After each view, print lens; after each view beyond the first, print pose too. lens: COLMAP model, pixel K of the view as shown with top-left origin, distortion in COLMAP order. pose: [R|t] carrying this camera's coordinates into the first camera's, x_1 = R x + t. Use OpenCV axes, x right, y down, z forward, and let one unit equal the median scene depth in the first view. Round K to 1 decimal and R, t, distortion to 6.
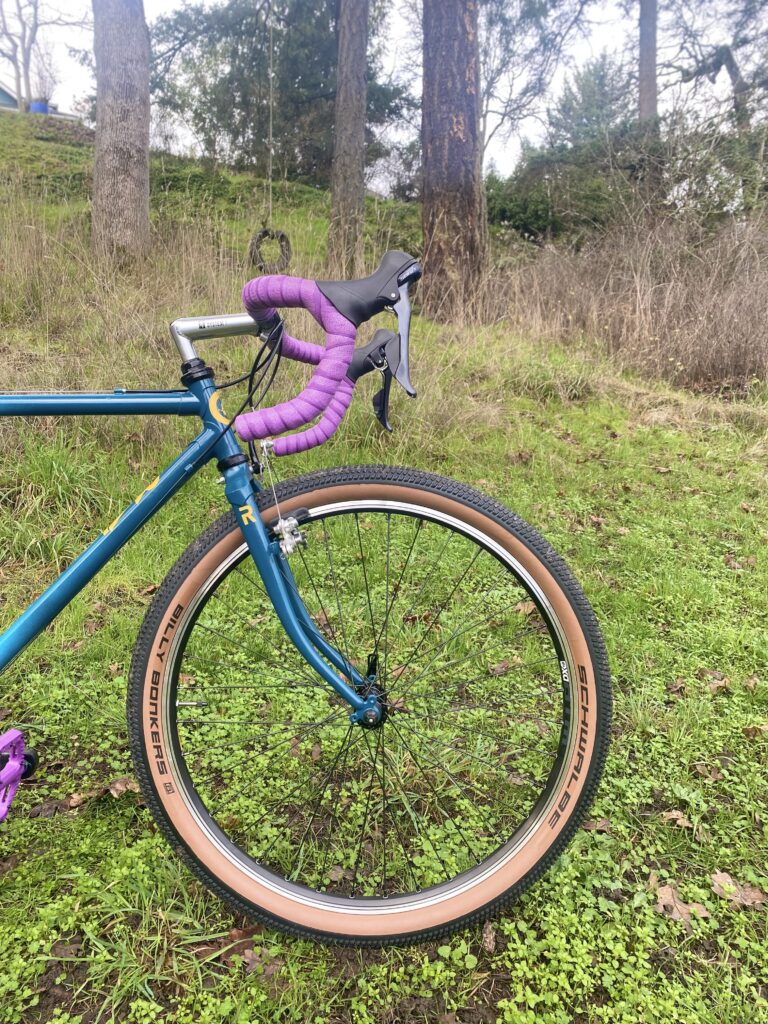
lens RADIAL K [[779.7, 0, 390.5], [0, 779.7, 502.1], [0, 0, 1]] dist [0.033075, -0.031442]
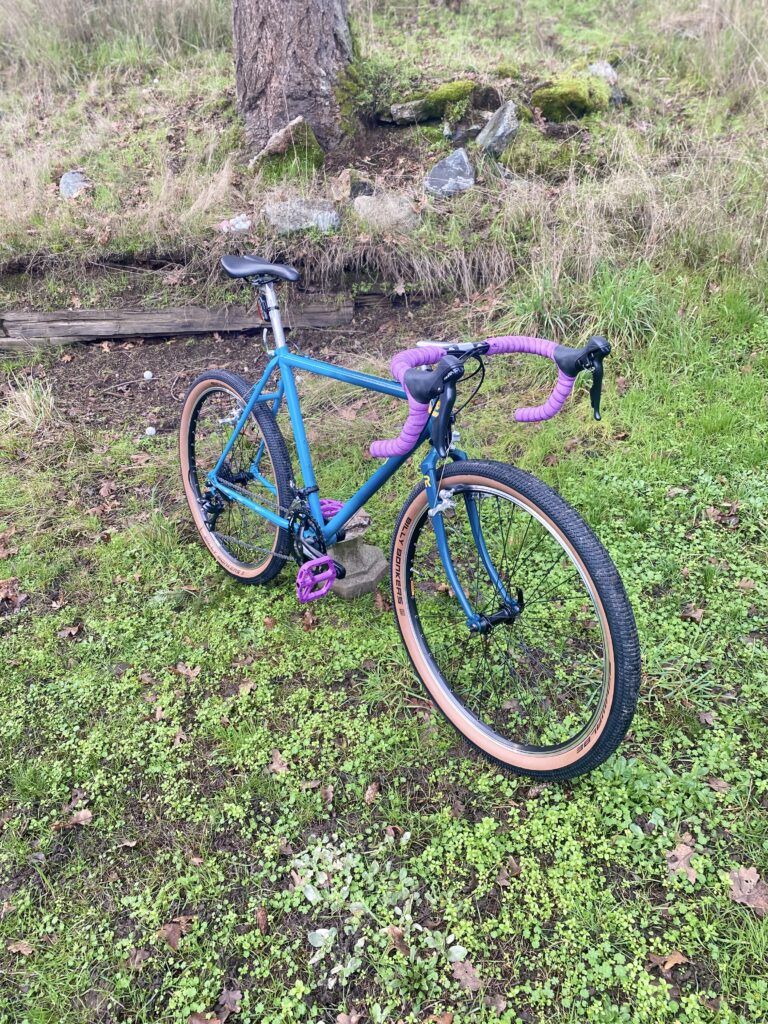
lens RADIAL K [[779.7, 0, 375.3], [0, 779.7, 511.7], [0, 0, 1]] dist [0.033075, -0.031442]
pose [[0.590632, 0.316471, -0.742293, 0.826969], [-0.031981, 0.928343, 0.370346, -0.445074], [0.806307, -0.194999, 0.558431, 0.023229]]
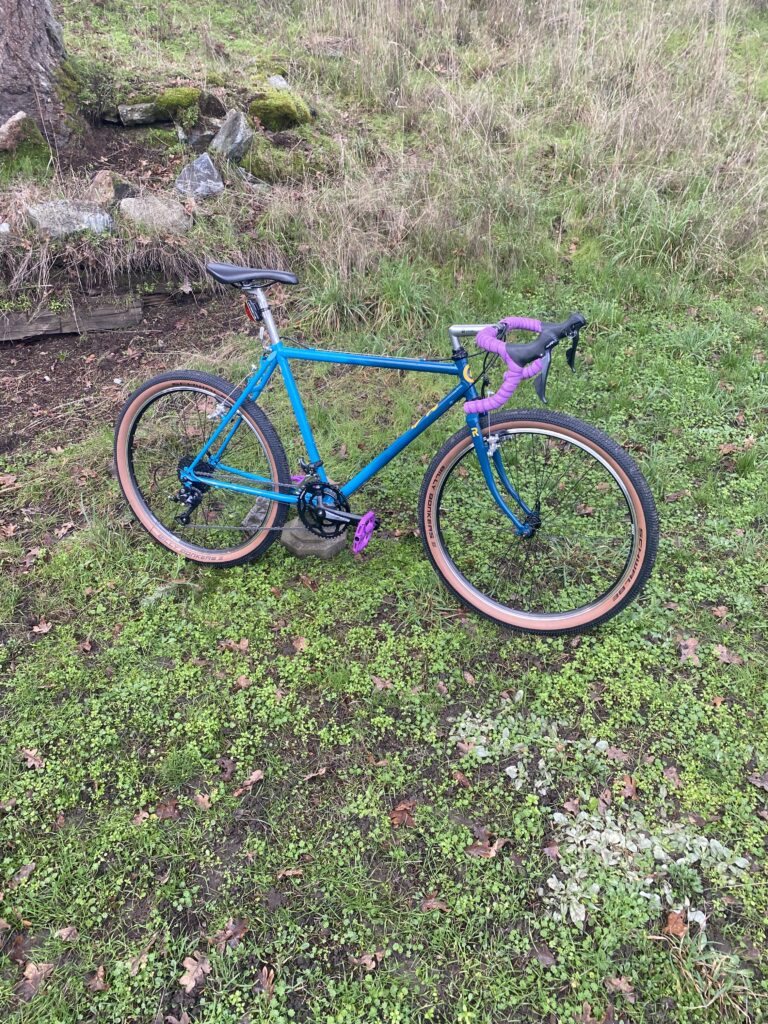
lens RADIAL K [[779.7, 0, 386.4], [0, 779.7, 508.0], [0, 0, 1]] dist [0.033075, -0.031442]
pose [[0.907468, 0.181760, -0.378768, 0.368958], [-0.037713, 0.933172, 0.357446, -0.460490], [0.418425, -0.310086, 0.853678, -0.806530]]
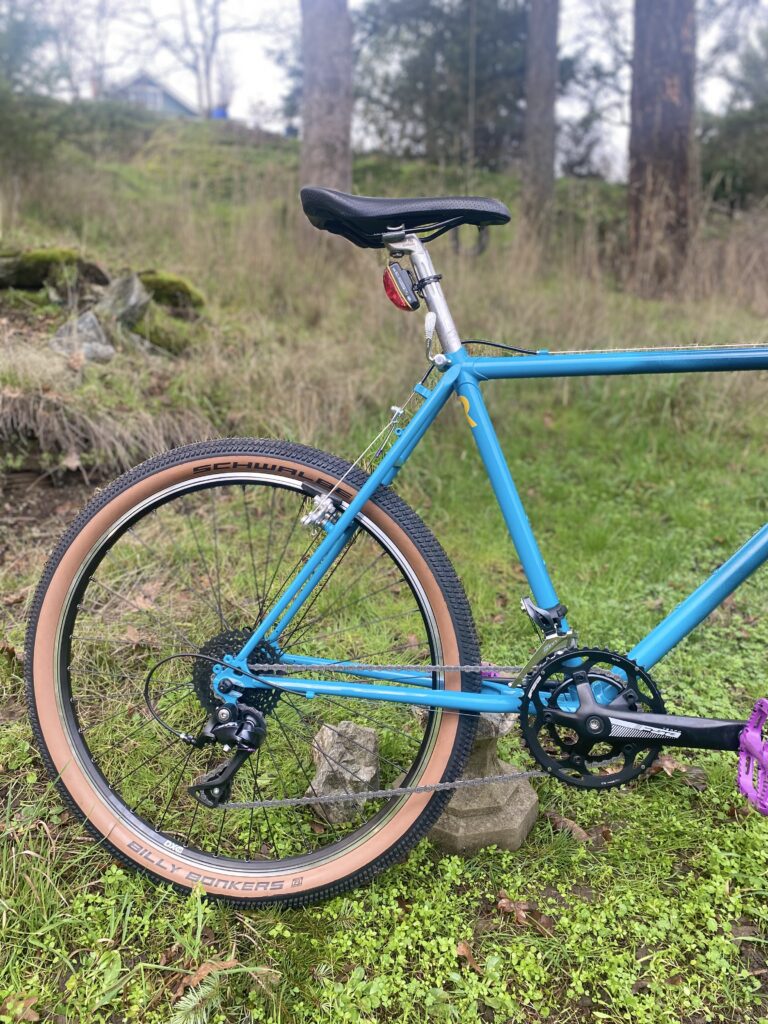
lens RADIAL K [[779.7, 0, 385.1], [0, 779.7, 517.4], [0, 0, 1]] dist [0.033075, -0.031442]
pose [[0.981825, 0.010921, -0.189475, -0.620826], [-0.005029, 0.999490, 0.031549, 0.035221], [0.189723, -0.030023, 0.981378, -0.011649]]
